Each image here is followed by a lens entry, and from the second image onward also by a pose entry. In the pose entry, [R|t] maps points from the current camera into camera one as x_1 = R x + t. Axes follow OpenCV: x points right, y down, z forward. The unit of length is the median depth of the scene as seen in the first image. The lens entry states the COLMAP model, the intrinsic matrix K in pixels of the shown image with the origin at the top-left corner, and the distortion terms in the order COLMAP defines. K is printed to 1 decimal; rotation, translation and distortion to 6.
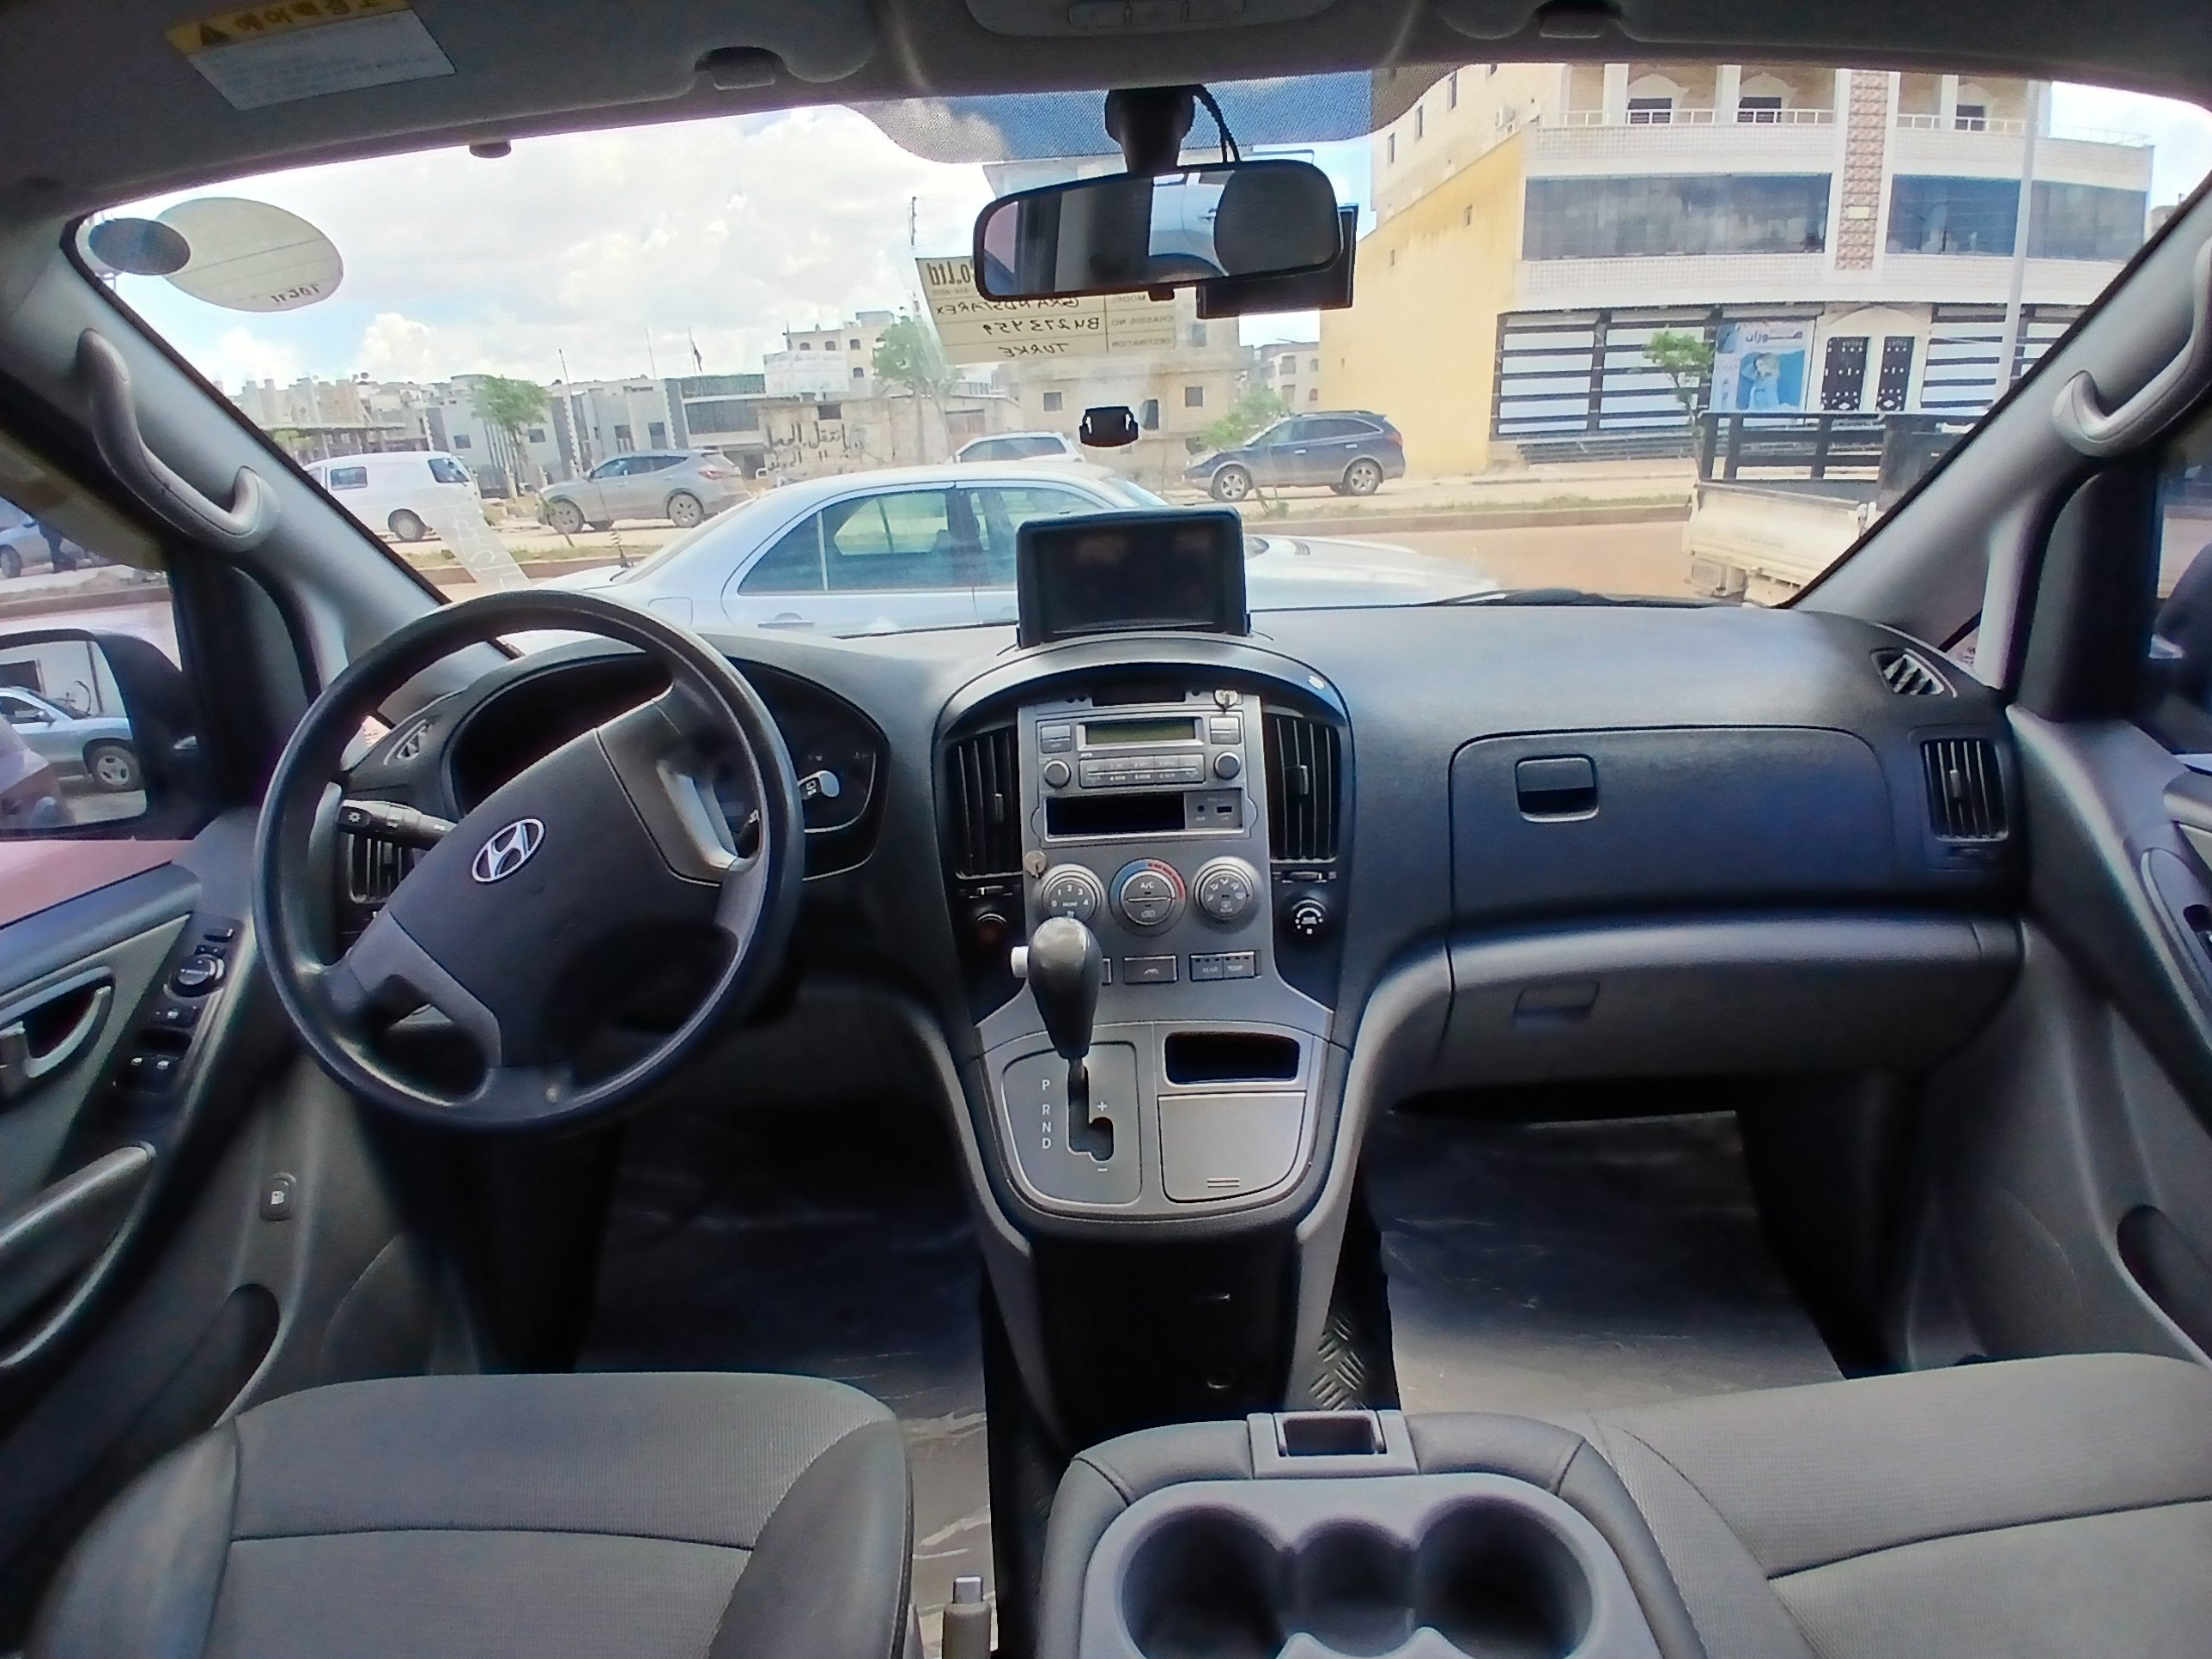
lens RADIAL K [[1178.7, 0, 1130.8], [0, 1178.7, 821.6], [0, 0, 1]] dist [0.029381, -0.066720]
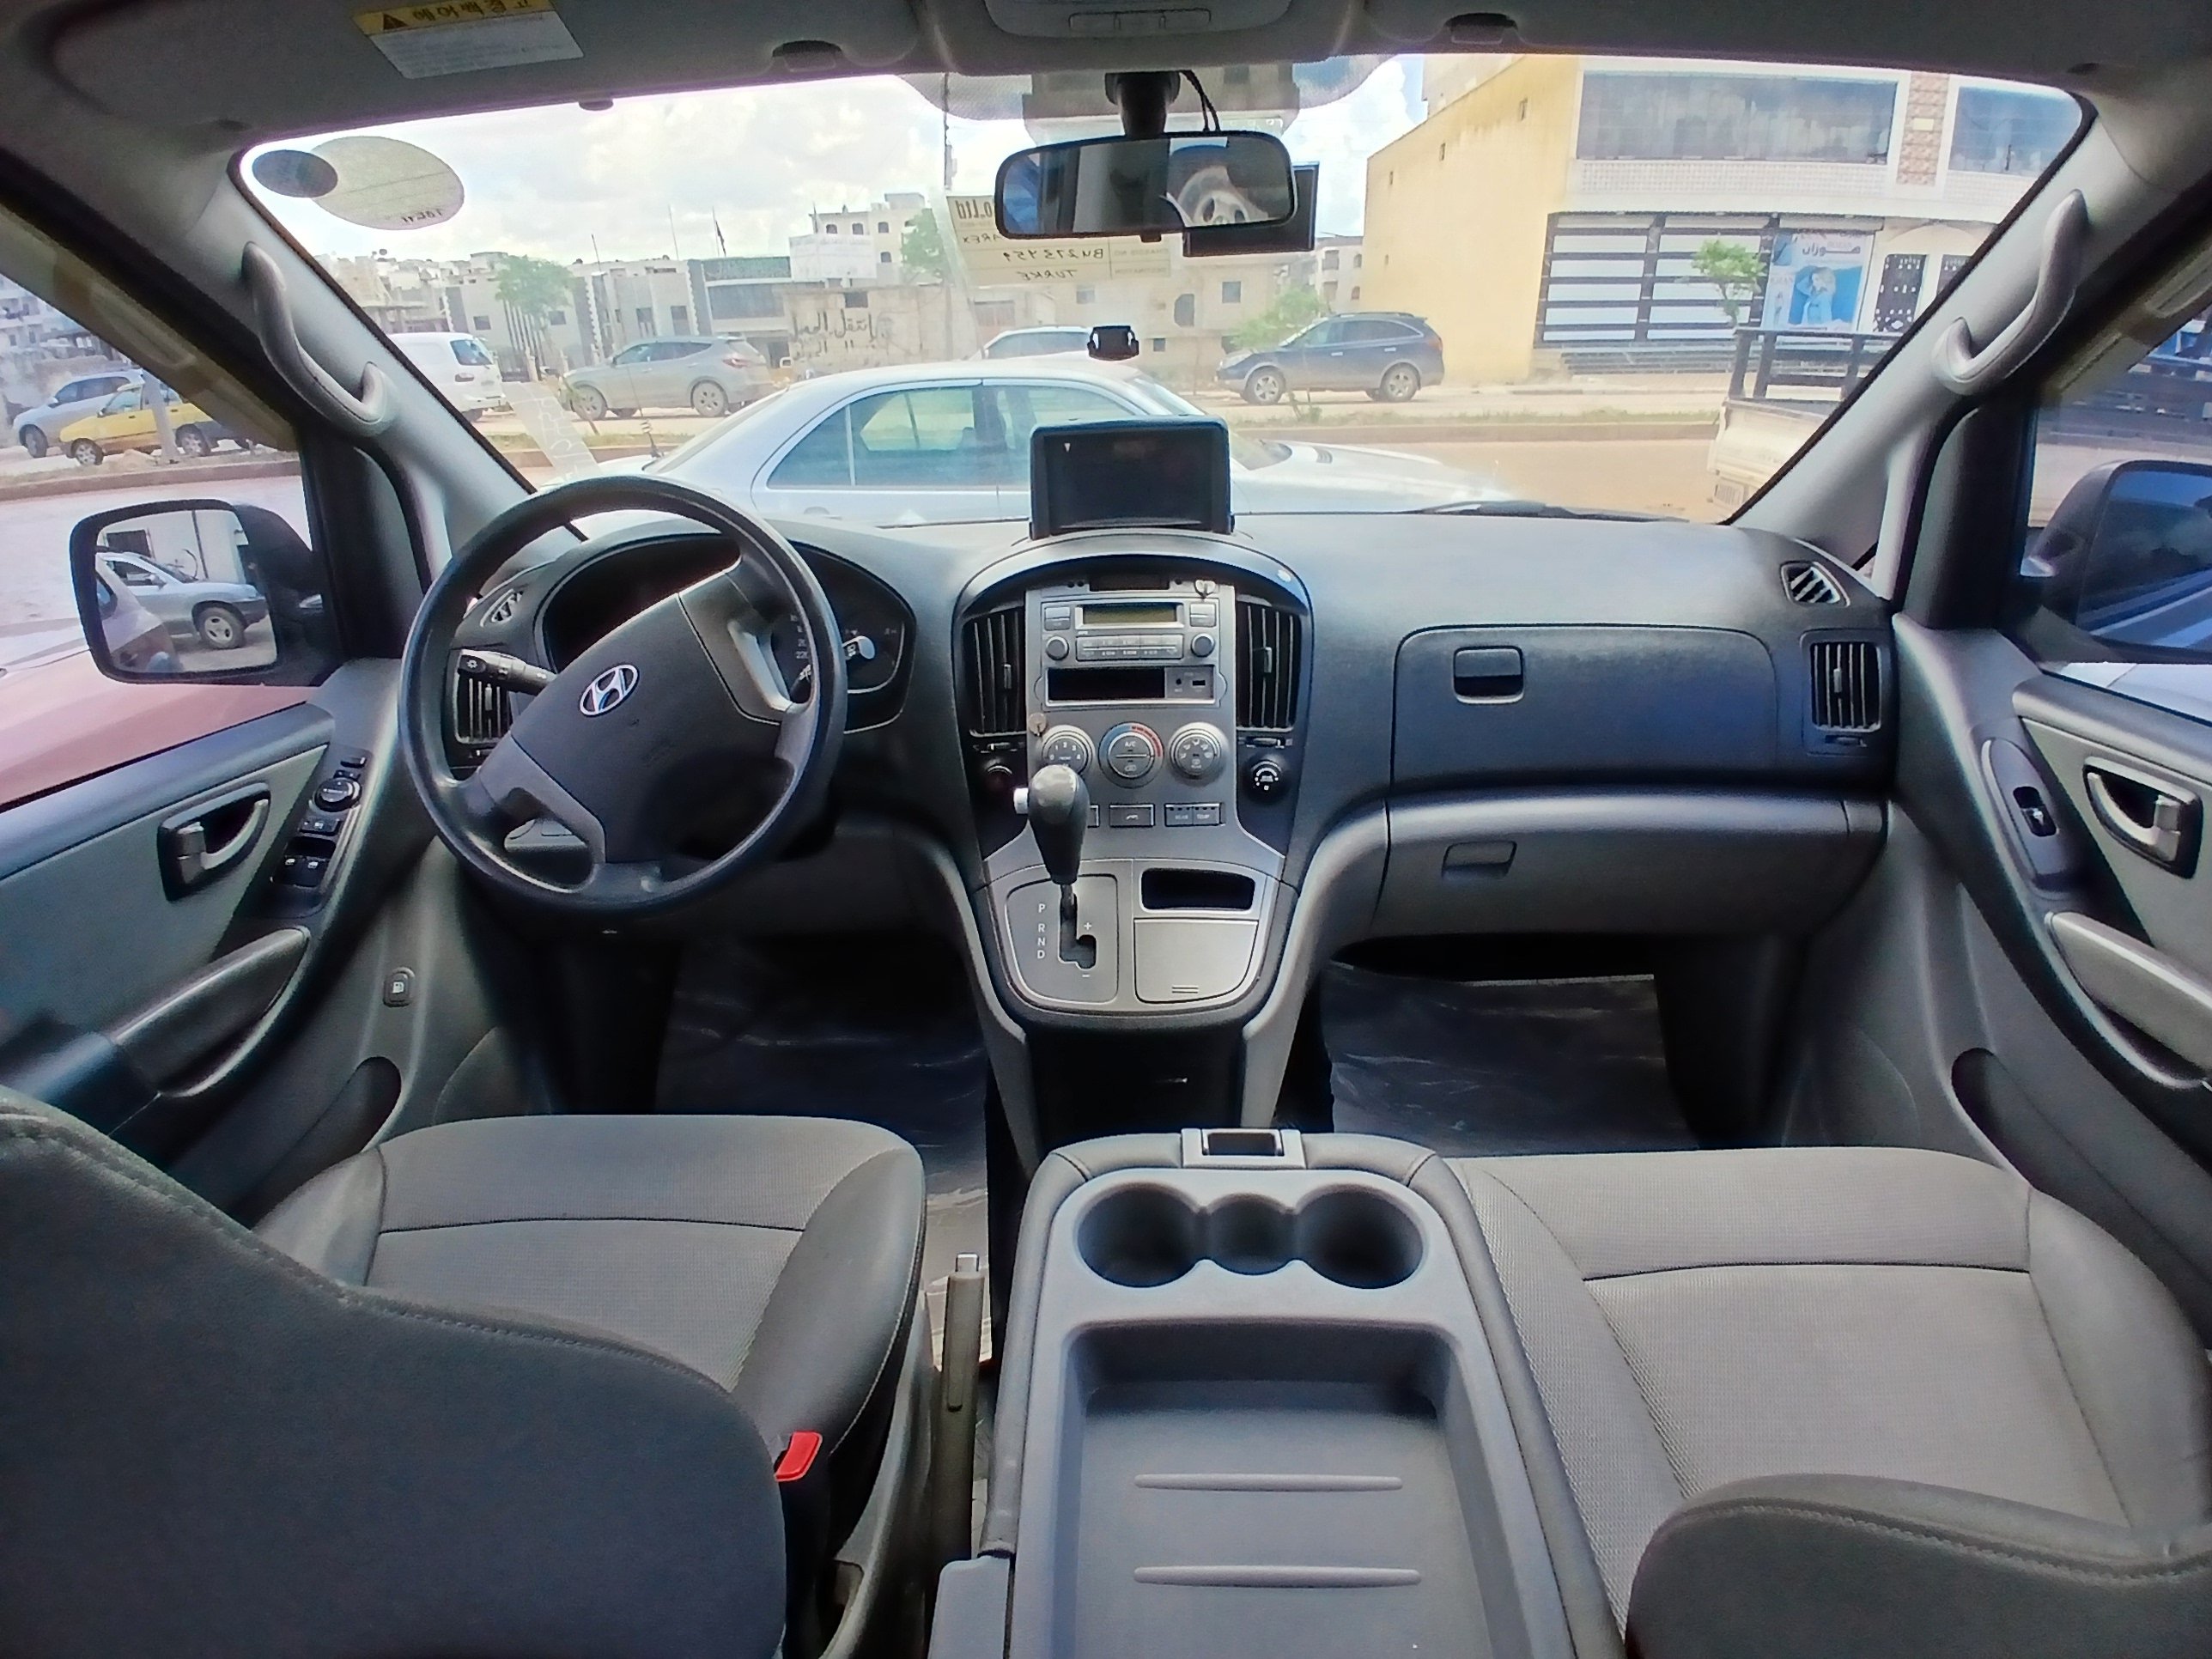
lens RADIAL K [[1178.7, 0, 1130.8], [0, 1178.7, 821.6], [0, 0, 1]] dist [0.029381, -0.066720]
pose [[0.999377, 0.031643, -0.015629, 0.033447], [-0.030349, 0.996568, 0.077019, 0.038606], [0.018013, -0.076497, 0.996907, -0.182292]]
